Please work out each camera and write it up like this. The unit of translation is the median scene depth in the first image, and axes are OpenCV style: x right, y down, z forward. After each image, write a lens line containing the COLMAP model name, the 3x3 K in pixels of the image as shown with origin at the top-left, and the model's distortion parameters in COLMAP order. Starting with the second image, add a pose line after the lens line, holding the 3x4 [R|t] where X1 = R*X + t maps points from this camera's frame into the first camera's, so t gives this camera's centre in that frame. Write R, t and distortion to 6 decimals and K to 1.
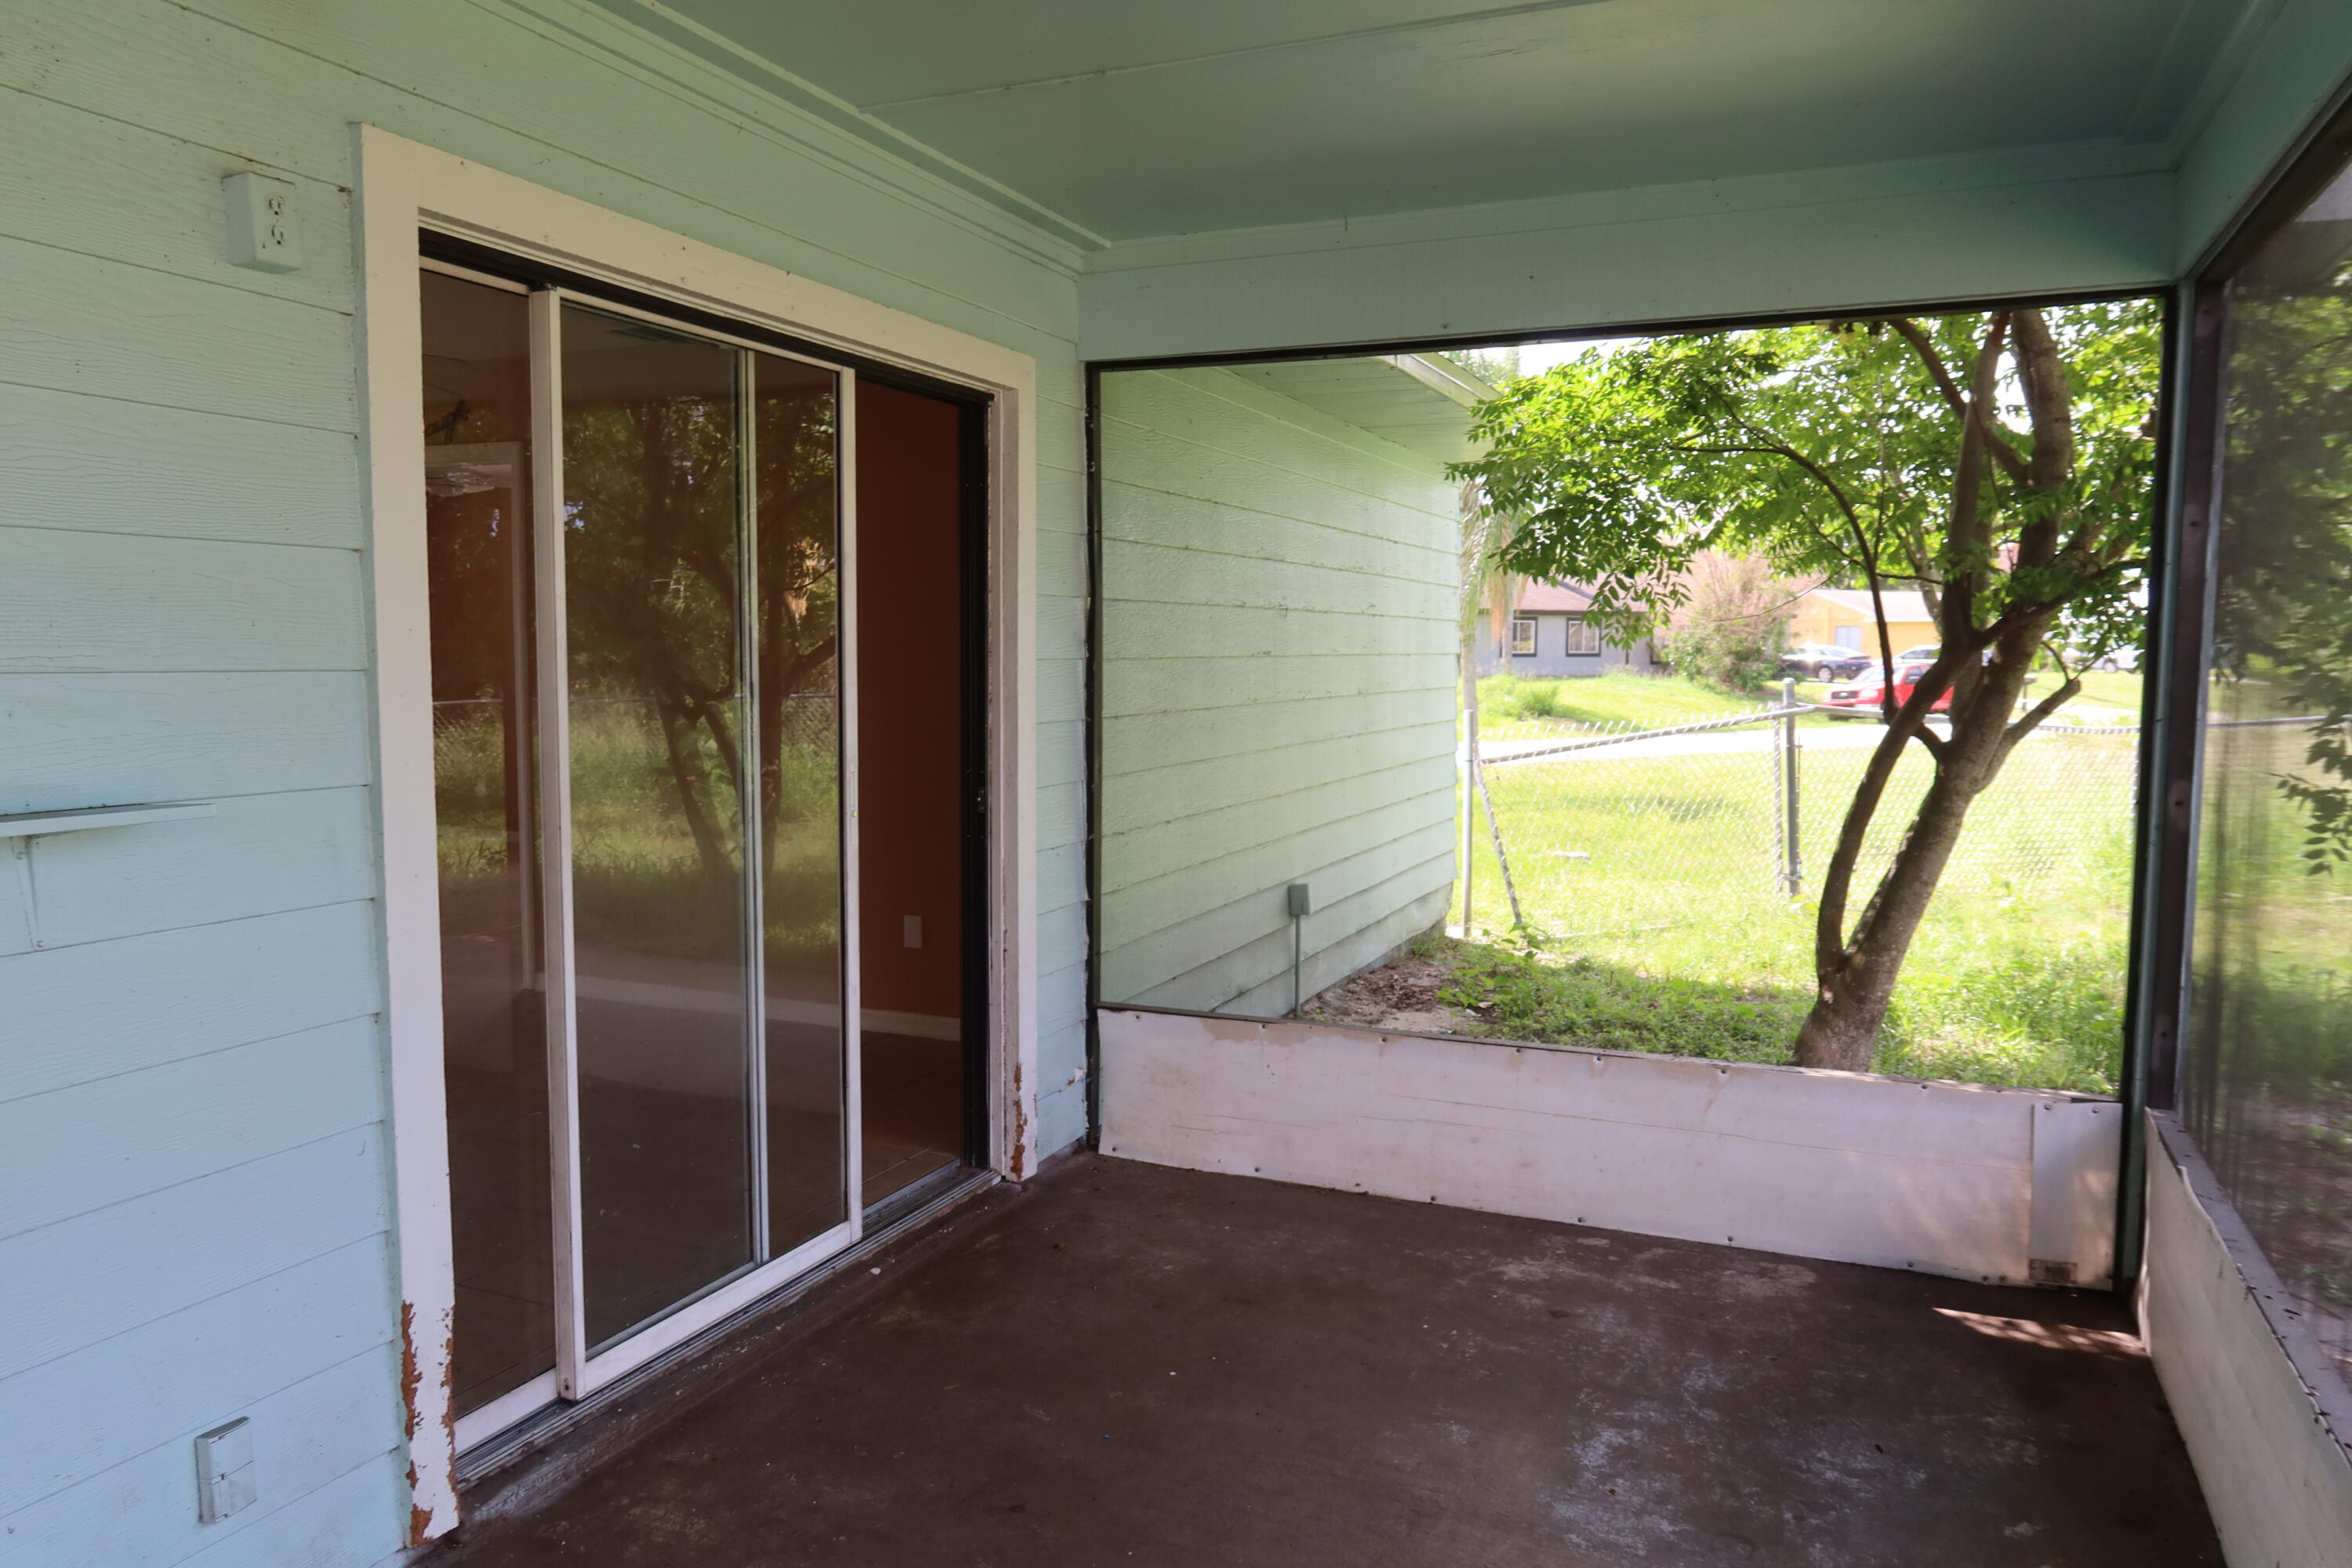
lens RADIAL K [[1610.8, 0, 1161.6], [0, 1610.8, 806.5], [0, 0, 1]] dist [-0.029676, 0.011696]
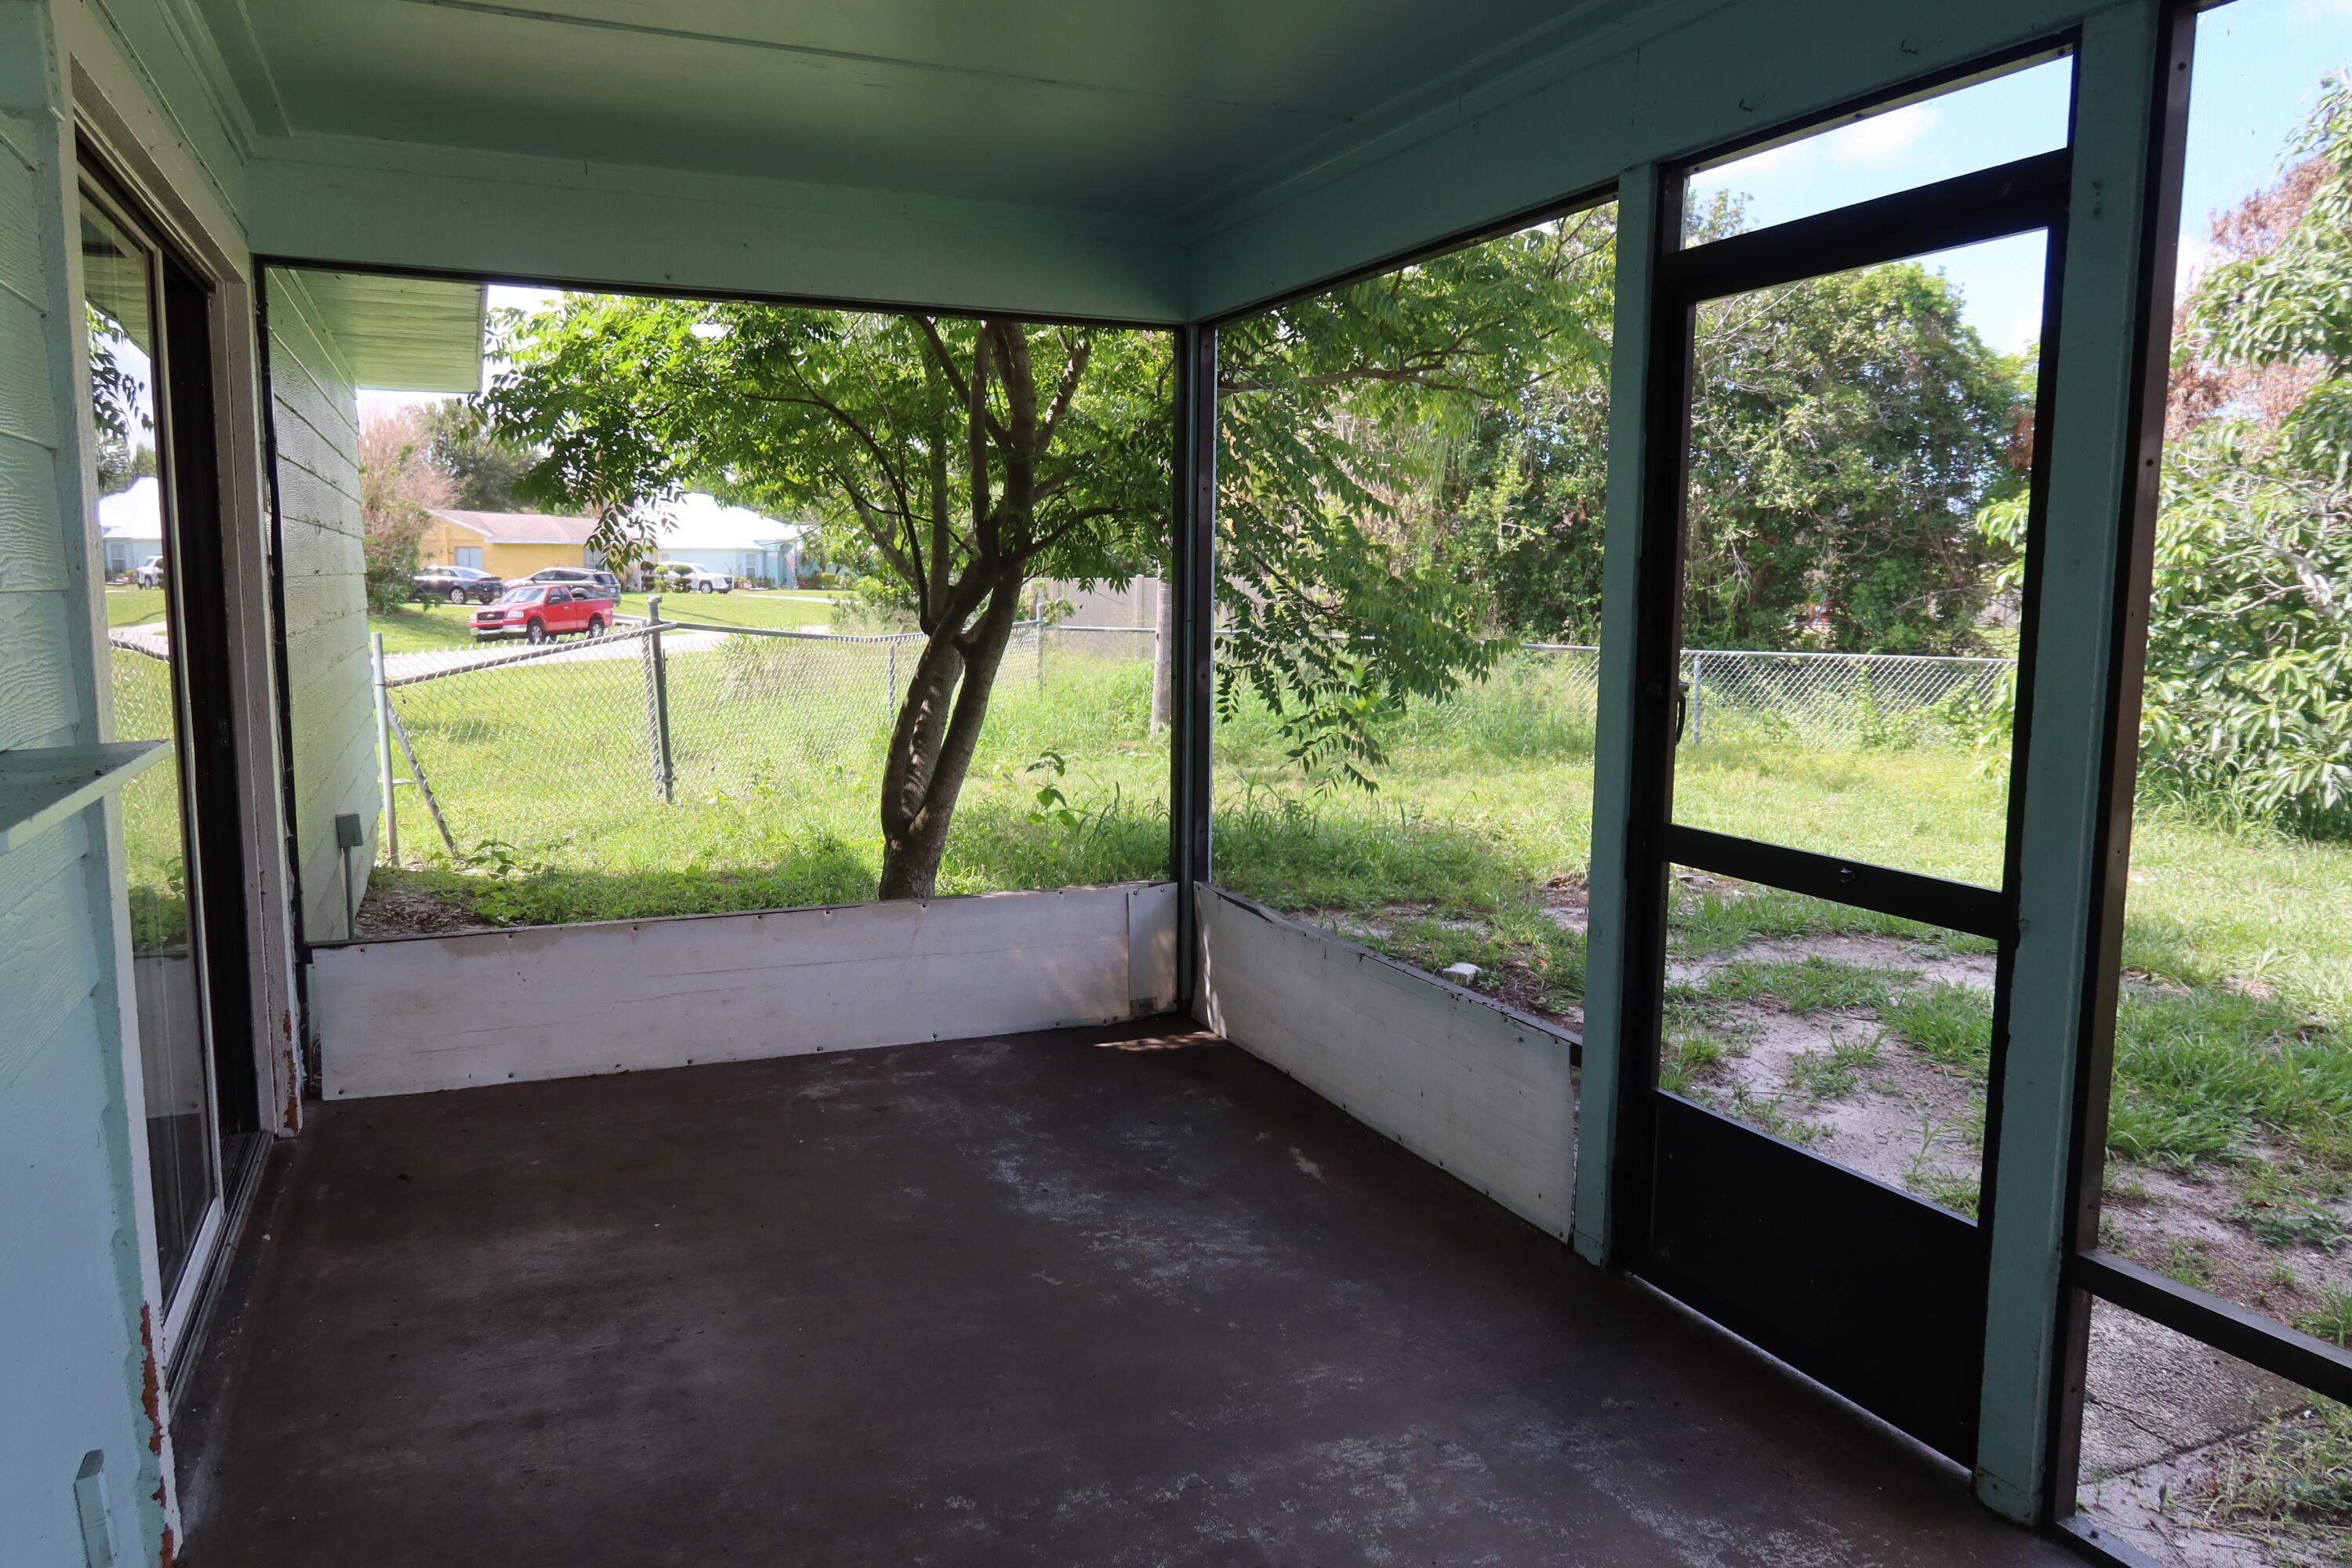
lens RADIAL K [[1610.8, 0, 1161.6], [0, 1610.8, 806.5], [0, 0, 1]] dist [-0.029676, 0.011696]
pose [[0.682127, -0.097178, 0.724748, -0.443853], [0.061873, 0.995246, 0.075214, 0.002674], [-0.728612, -0.006463, 0.684897, -0.009878]]
